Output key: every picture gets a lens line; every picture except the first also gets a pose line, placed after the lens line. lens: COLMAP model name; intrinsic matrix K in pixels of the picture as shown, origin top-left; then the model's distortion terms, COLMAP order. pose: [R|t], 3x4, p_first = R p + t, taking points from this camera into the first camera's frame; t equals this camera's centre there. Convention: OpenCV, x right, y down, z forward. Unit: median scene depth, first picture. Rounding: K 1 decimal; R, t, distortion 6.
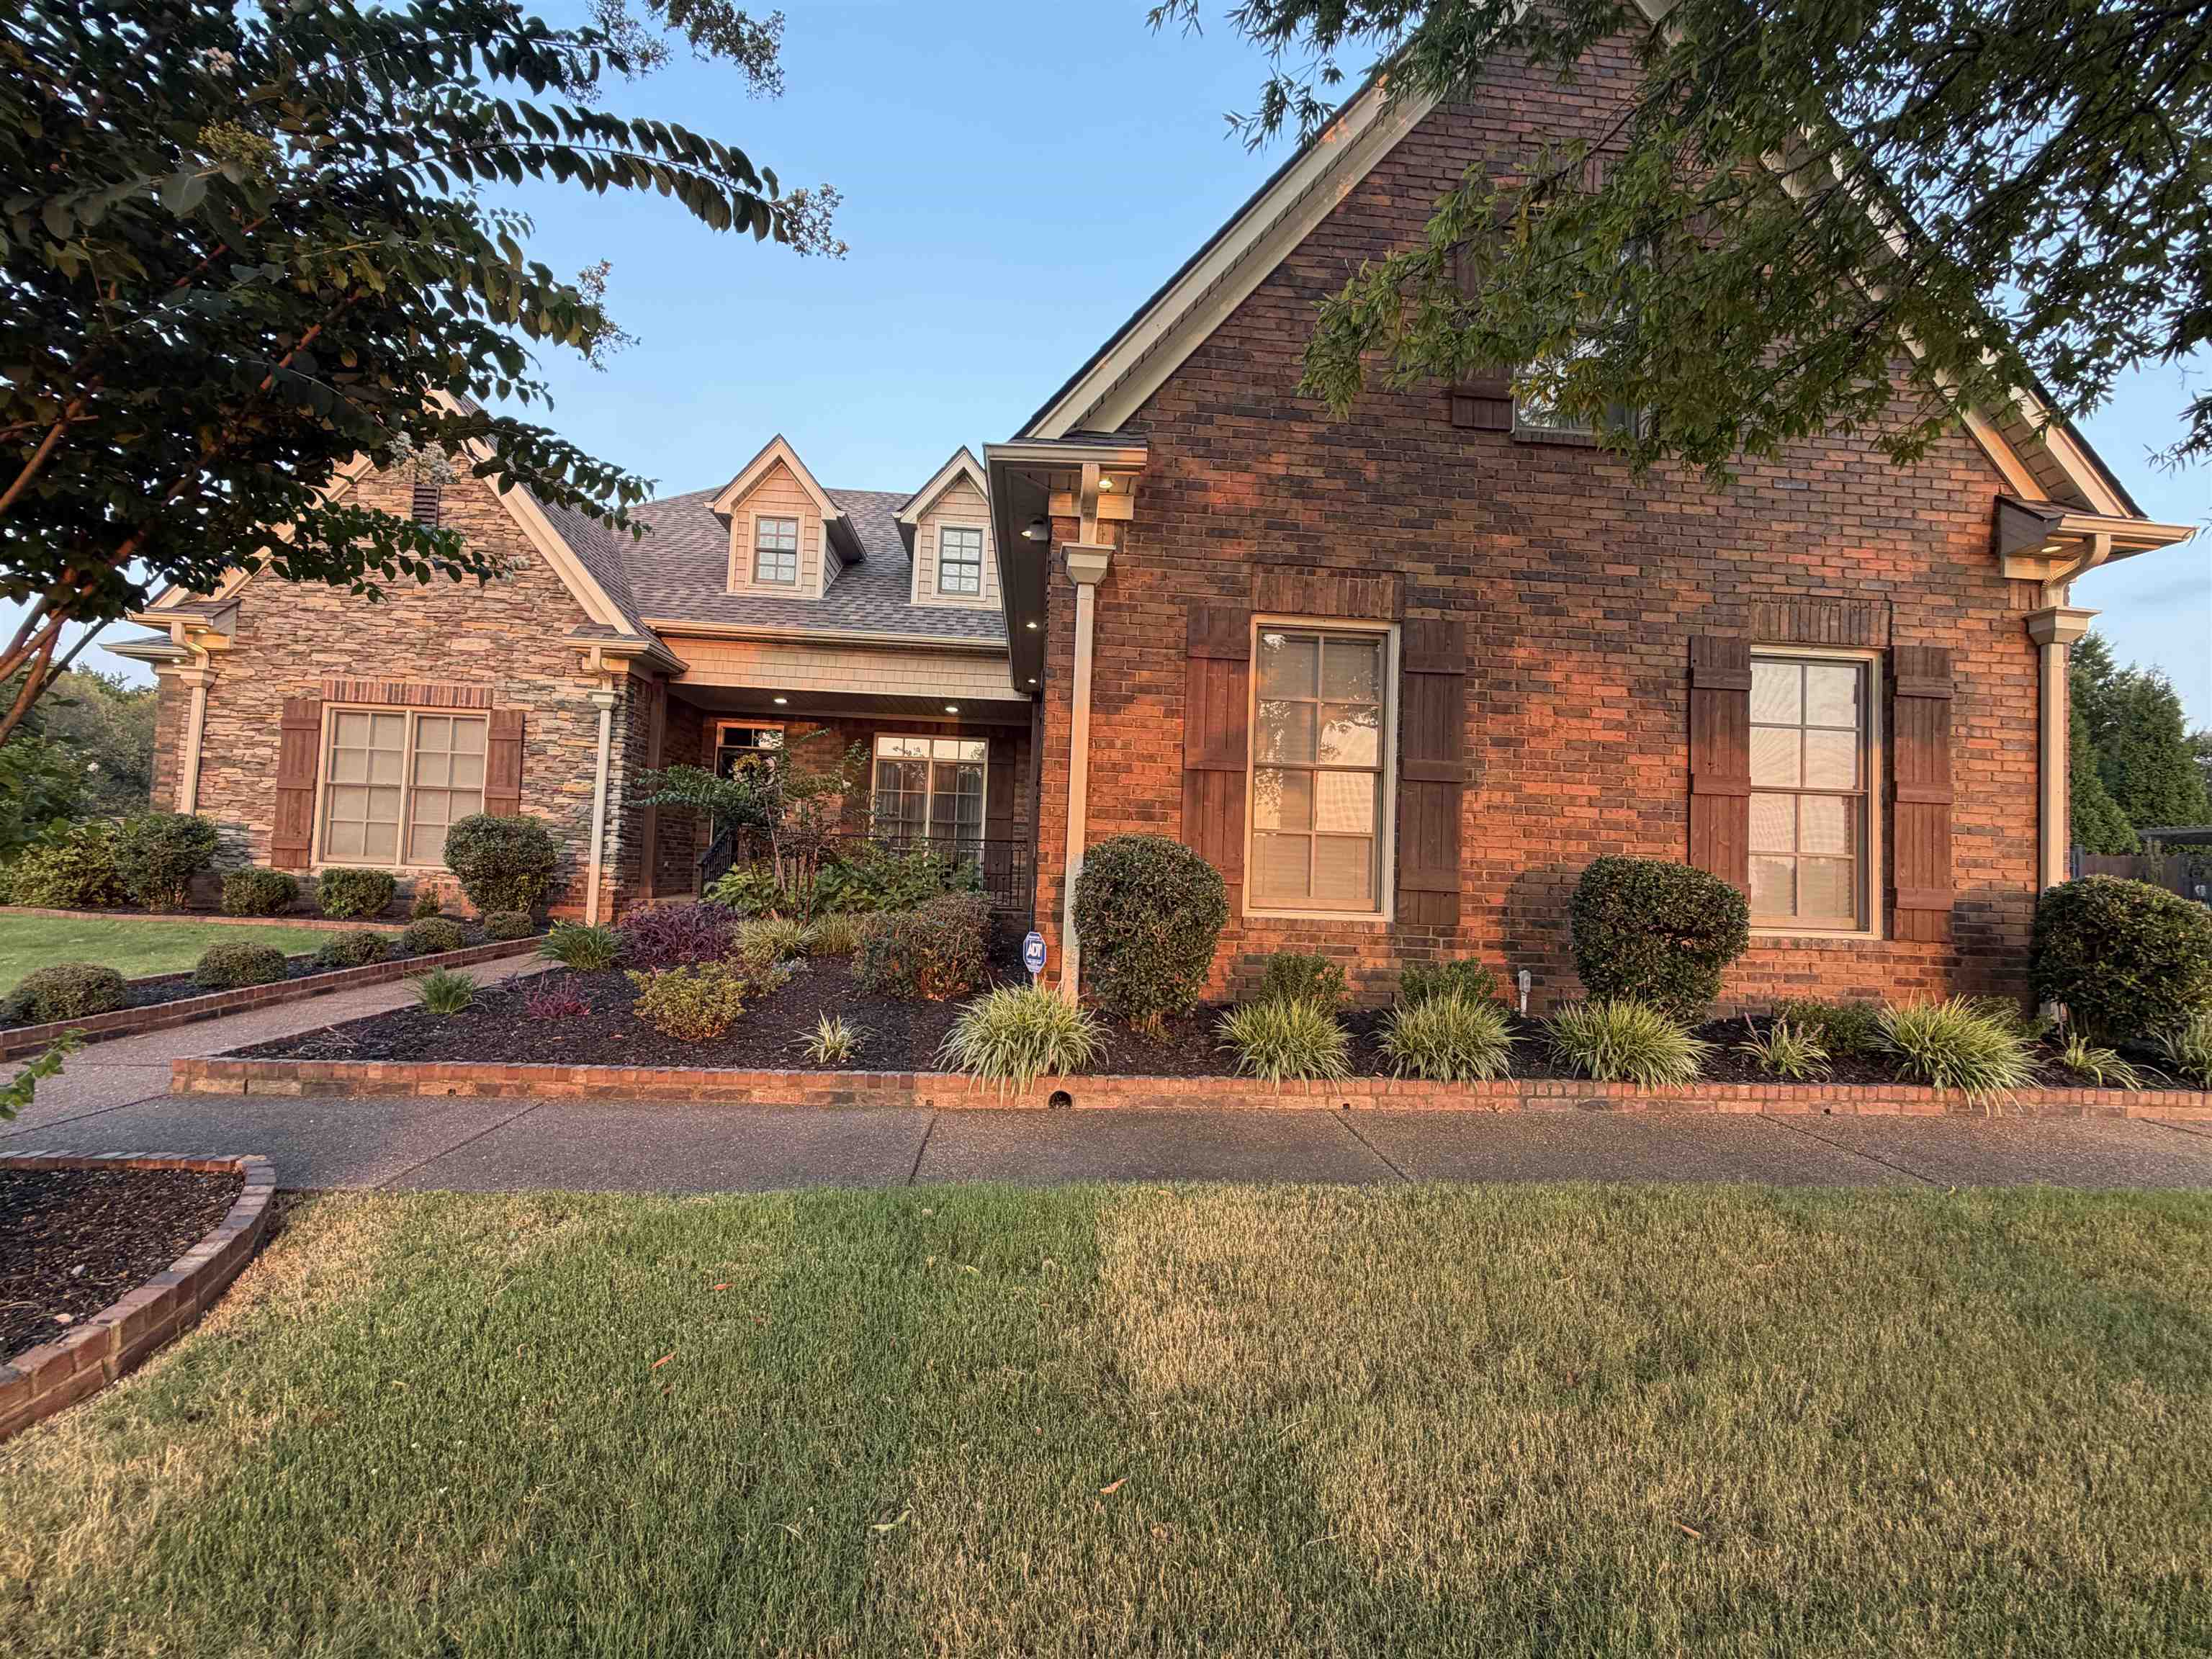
lens RADIAL K [[979.5, 0, 1111.5], [0, 979.5, 834.2], [0, 0, 1]] dist [0.001302, 0.000262]
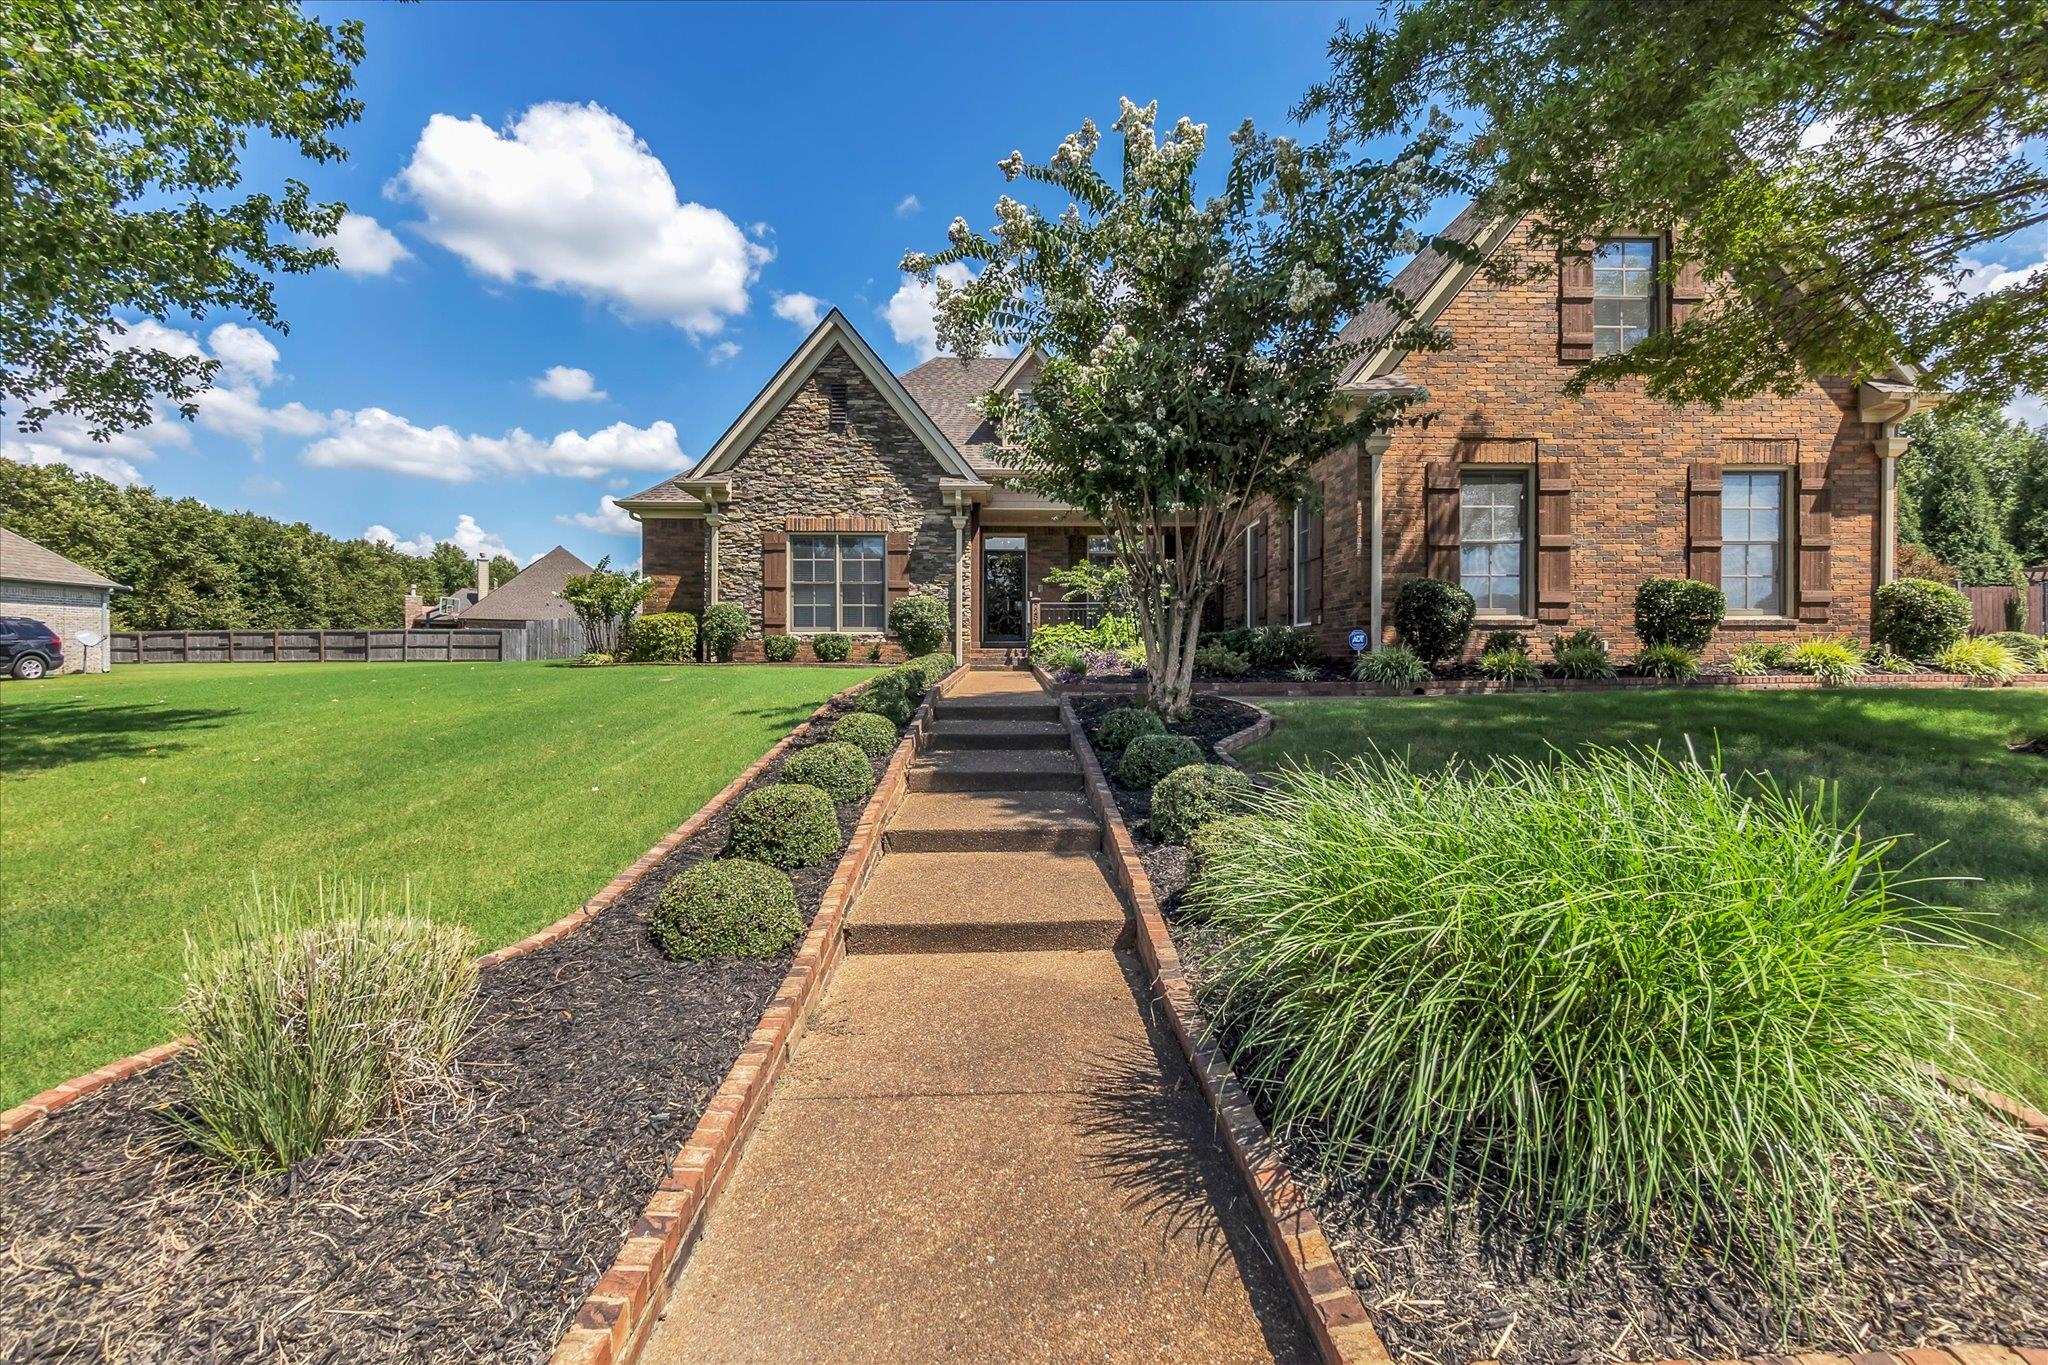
lens RADIAL K [[895.9, 0, 1018.5], [0, 895.9, 676.2], [0, 0, 1]] dist [0.000721, -0.000307]
pose [[0.998256, -0.040380, -0.043075, -0.650459], [0.042925, 0.997280, 0.059909, 0.049878], [0.040538, -0.061653, 0.997274, -0.813352]]
